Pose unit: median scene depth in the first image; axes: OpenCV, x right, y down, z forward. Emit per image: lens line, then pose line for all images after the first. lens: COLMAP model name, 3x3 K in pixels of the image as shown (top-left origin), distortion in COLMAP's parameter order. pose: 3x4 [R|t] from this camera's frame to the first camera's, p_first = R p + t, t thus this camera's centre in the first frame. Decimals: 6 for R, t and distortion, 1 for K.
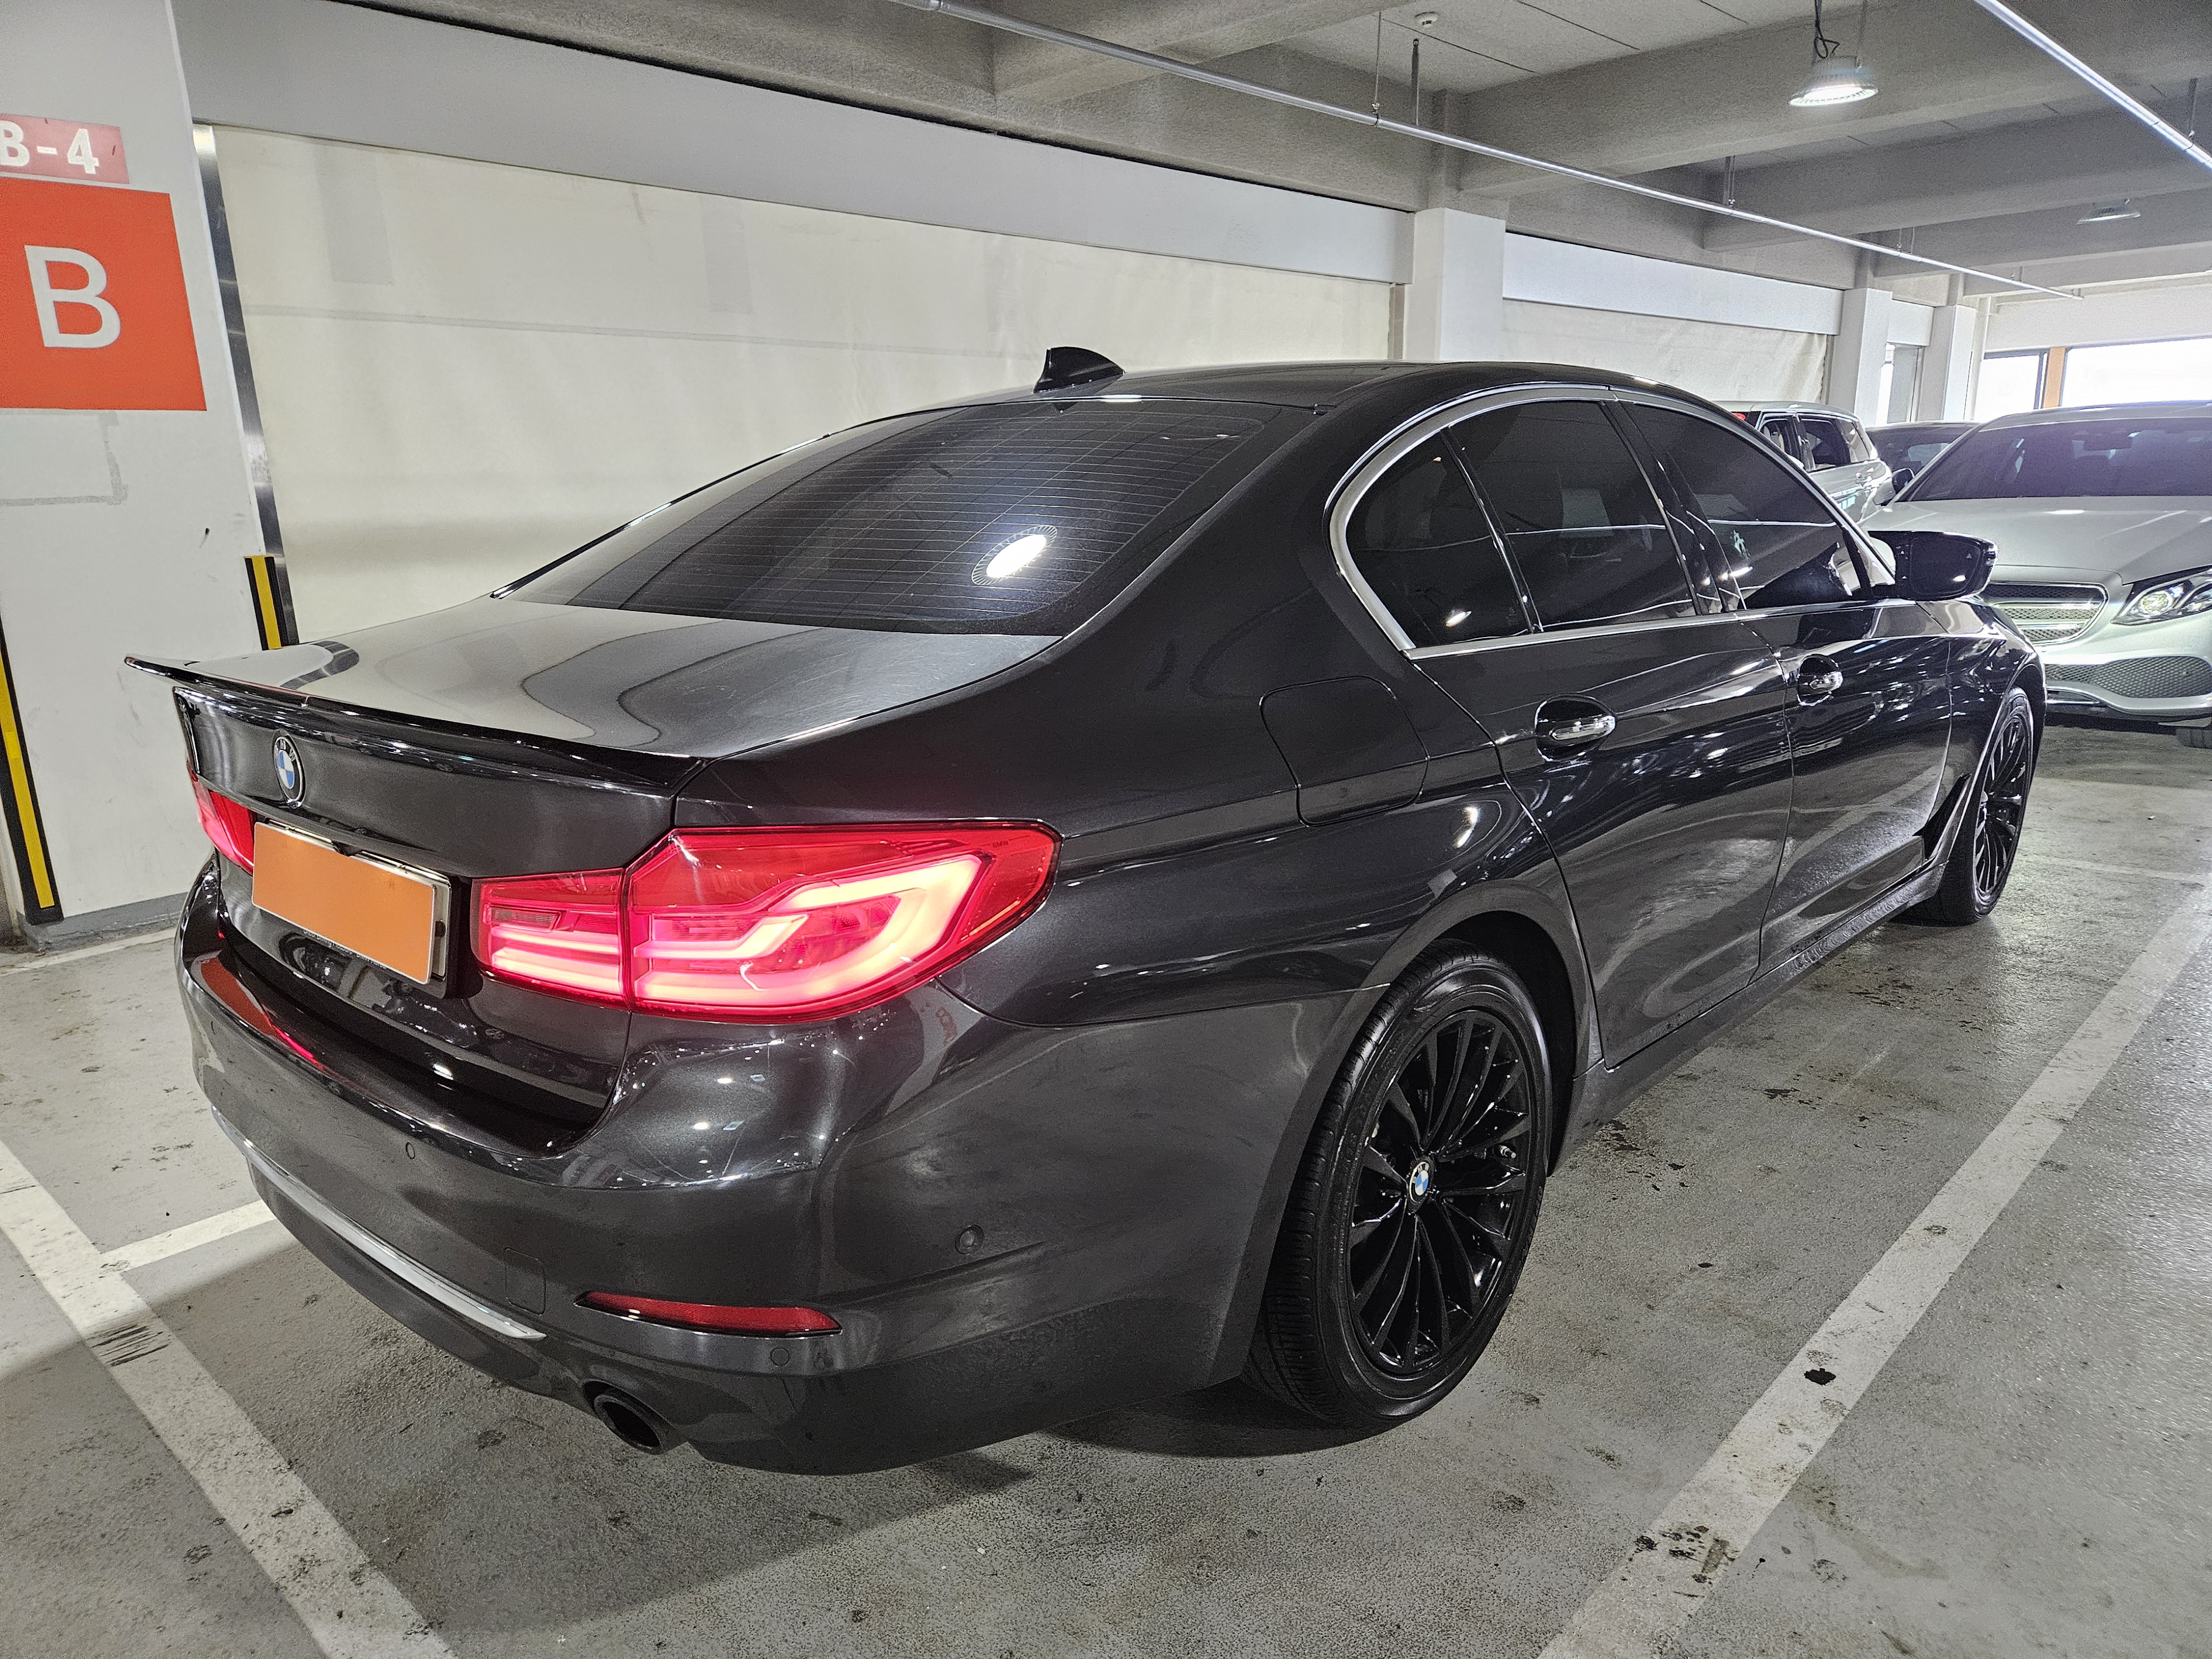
lens RADIAL K [[1510.4, 0, 1106.4], [0, 1510.4, 839.6], [0, 0, 1]] dist [0.074683, -0.066206]
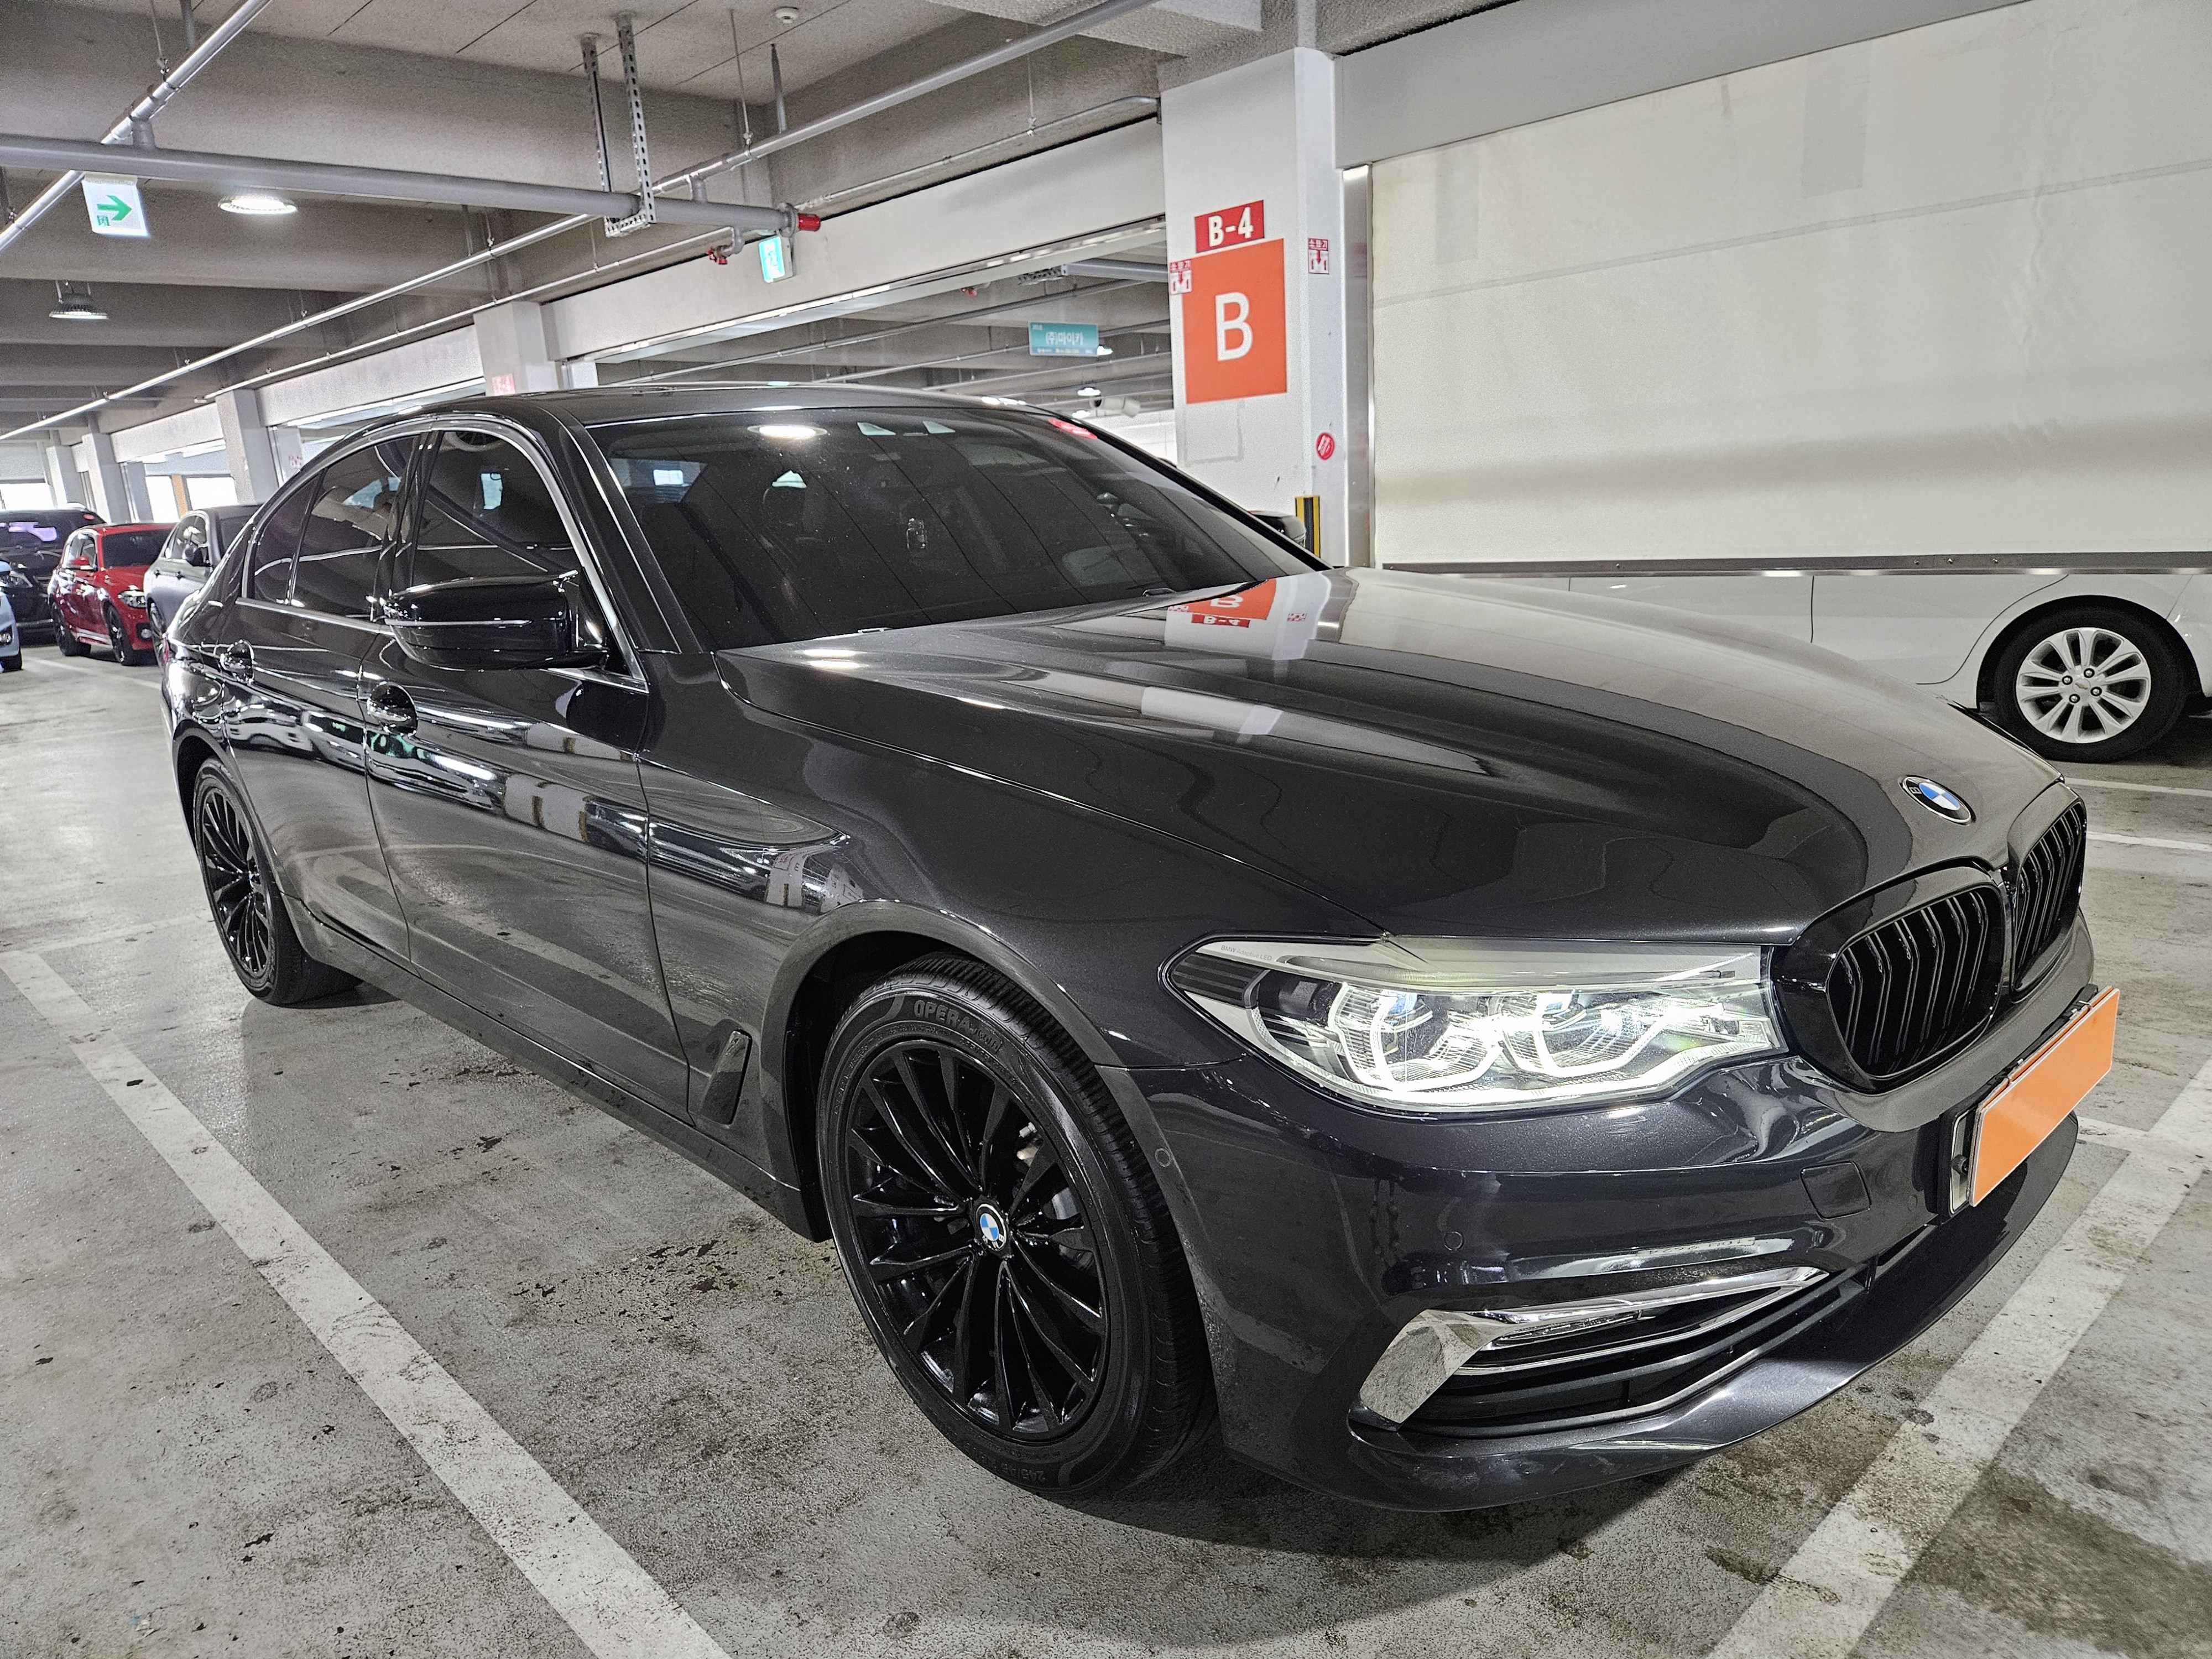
lens RADIAL K [[1527.0, 0, 1102.6], [0, 1527.0, 848.5], [0, 0, 1]] dist [0.081577, -0.078538]
pose [[-0.082007, 0.258816, -0.962439, 0.814043], [-0.167995, 0.948284, 0.269324, -0.210799], [0.982371, 0.183771, -0.034286, 0.867222]]
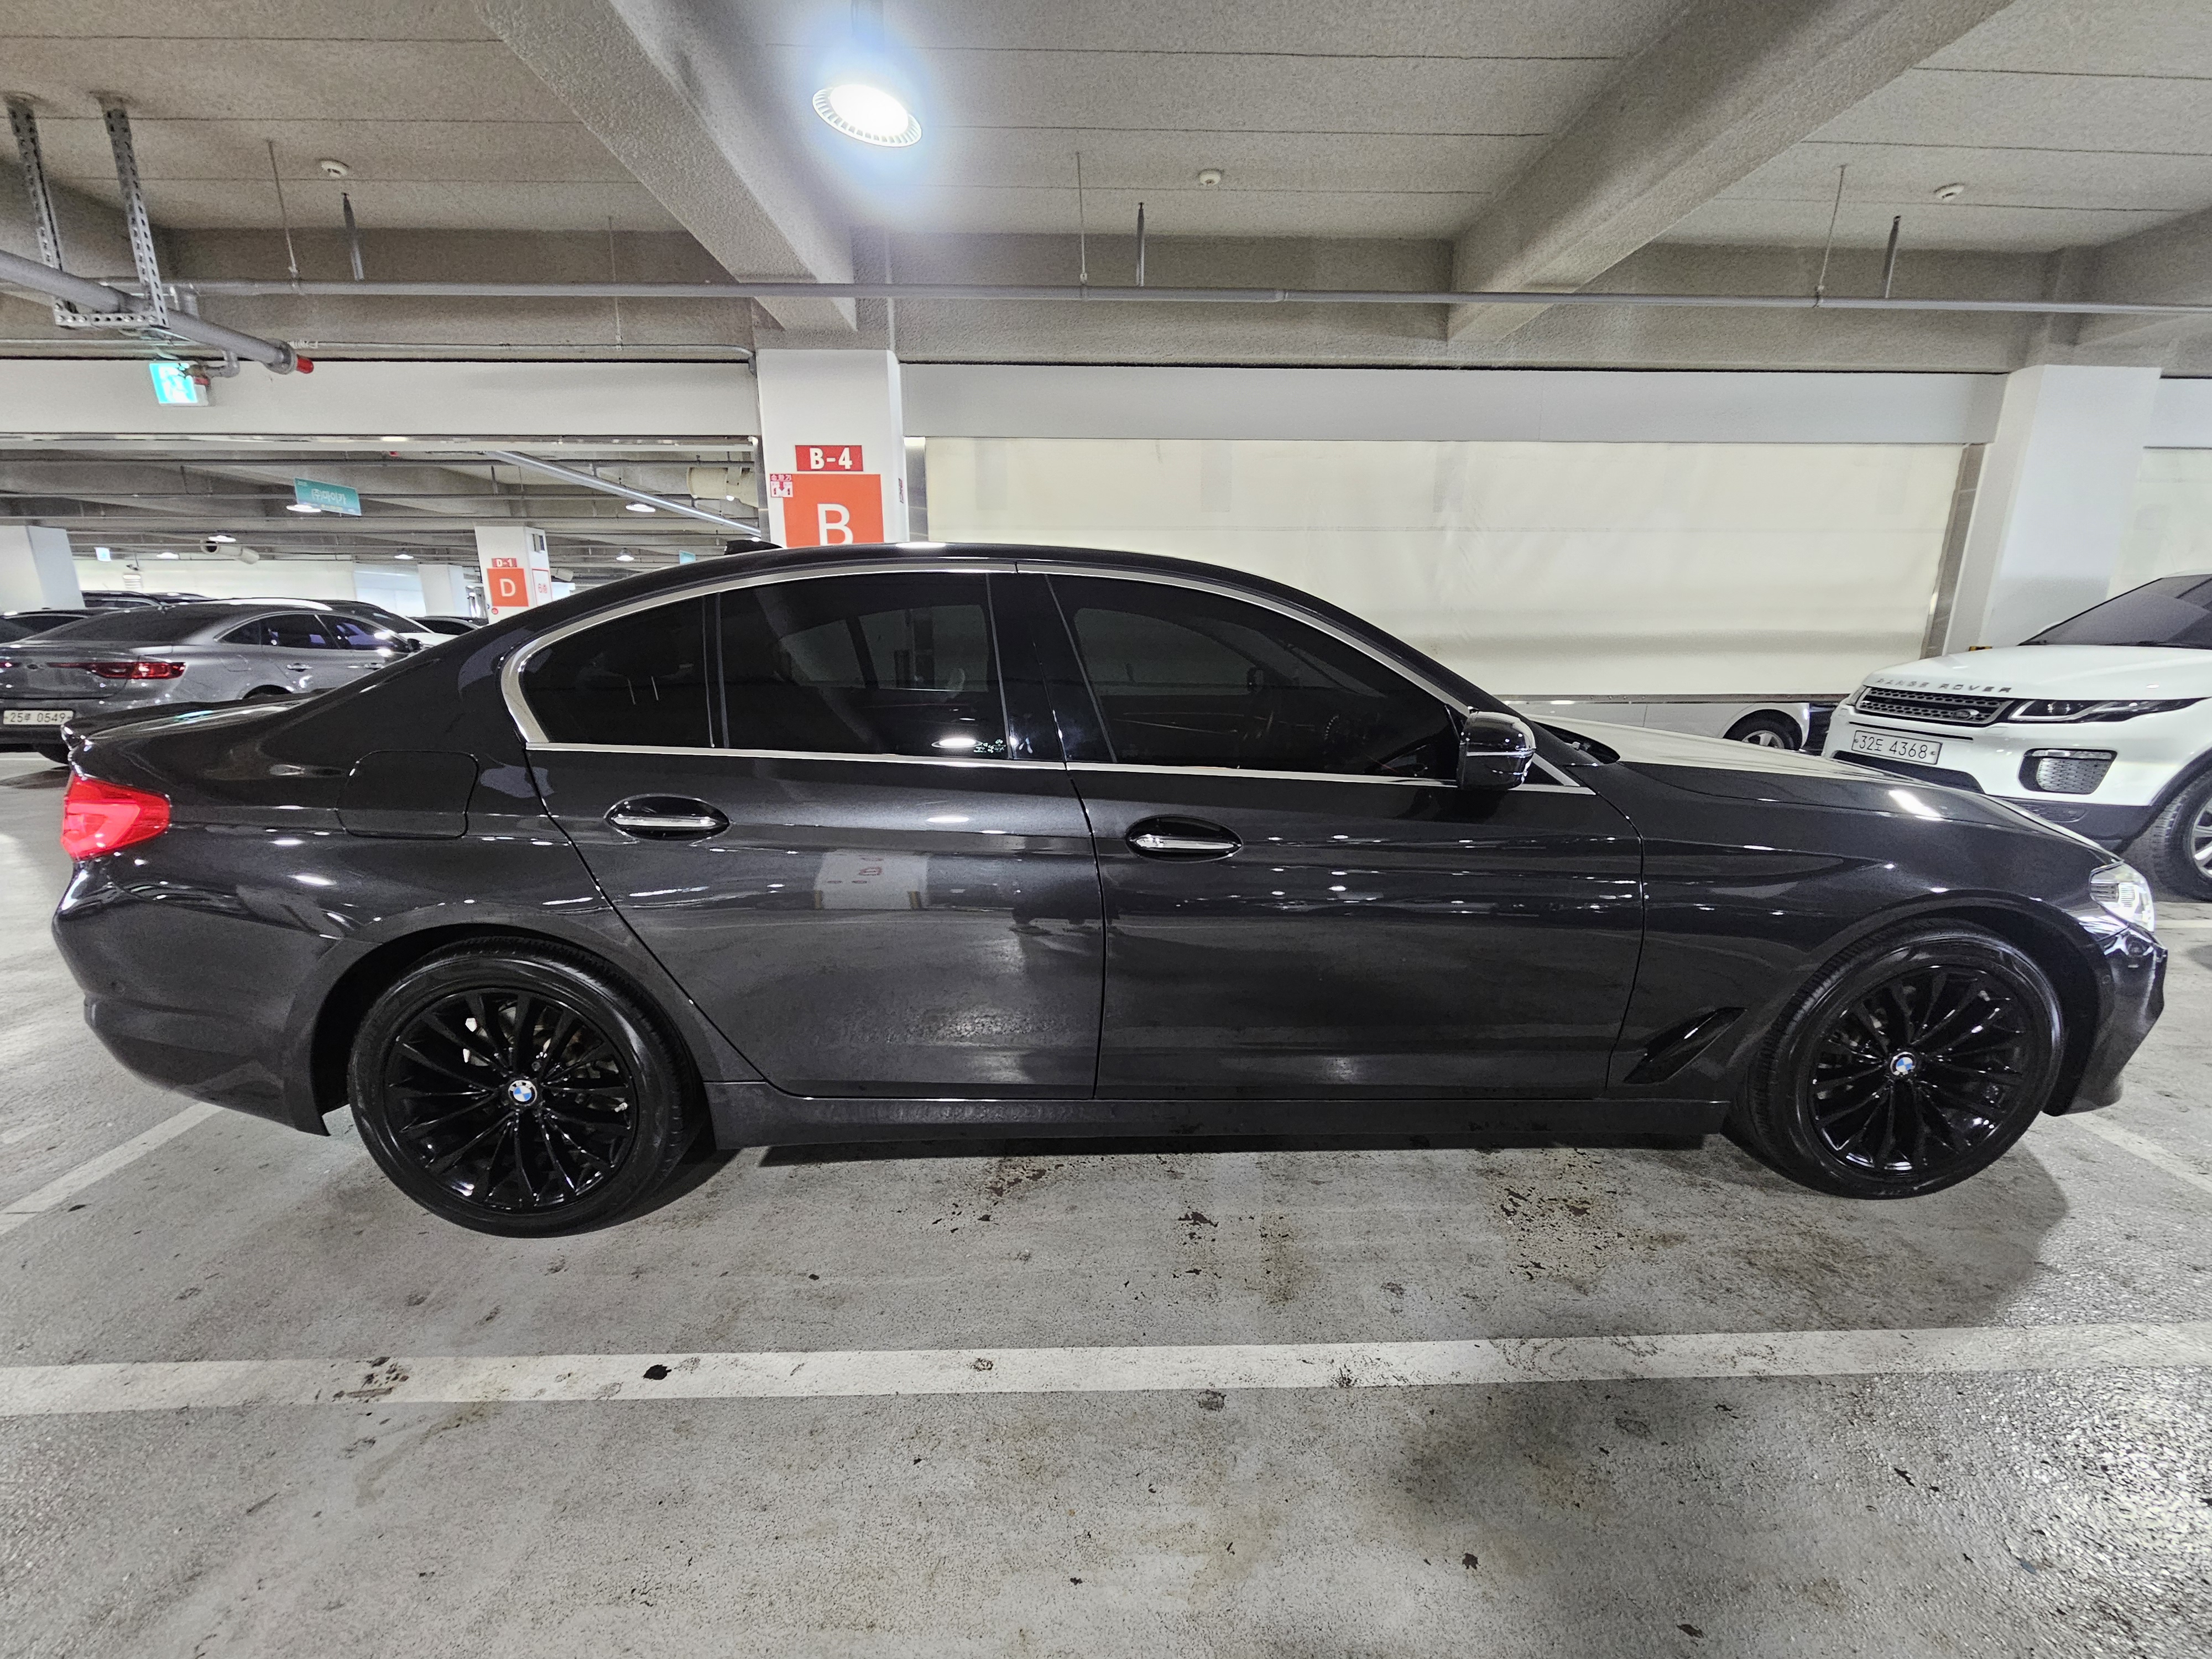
lens RADIAL K [[934.6, 0, 1107.0], [0, 934.6, 834.0], [0, 0, 1]] dist [0.001559, -0.003131]
pose [[0.699761, 0.187178, -0.689419, 0.500060], [-0.184431, 0.979682, 0.078787, -0.086370], [0.690159, 0.072019, 0.720065, 0.294714]]
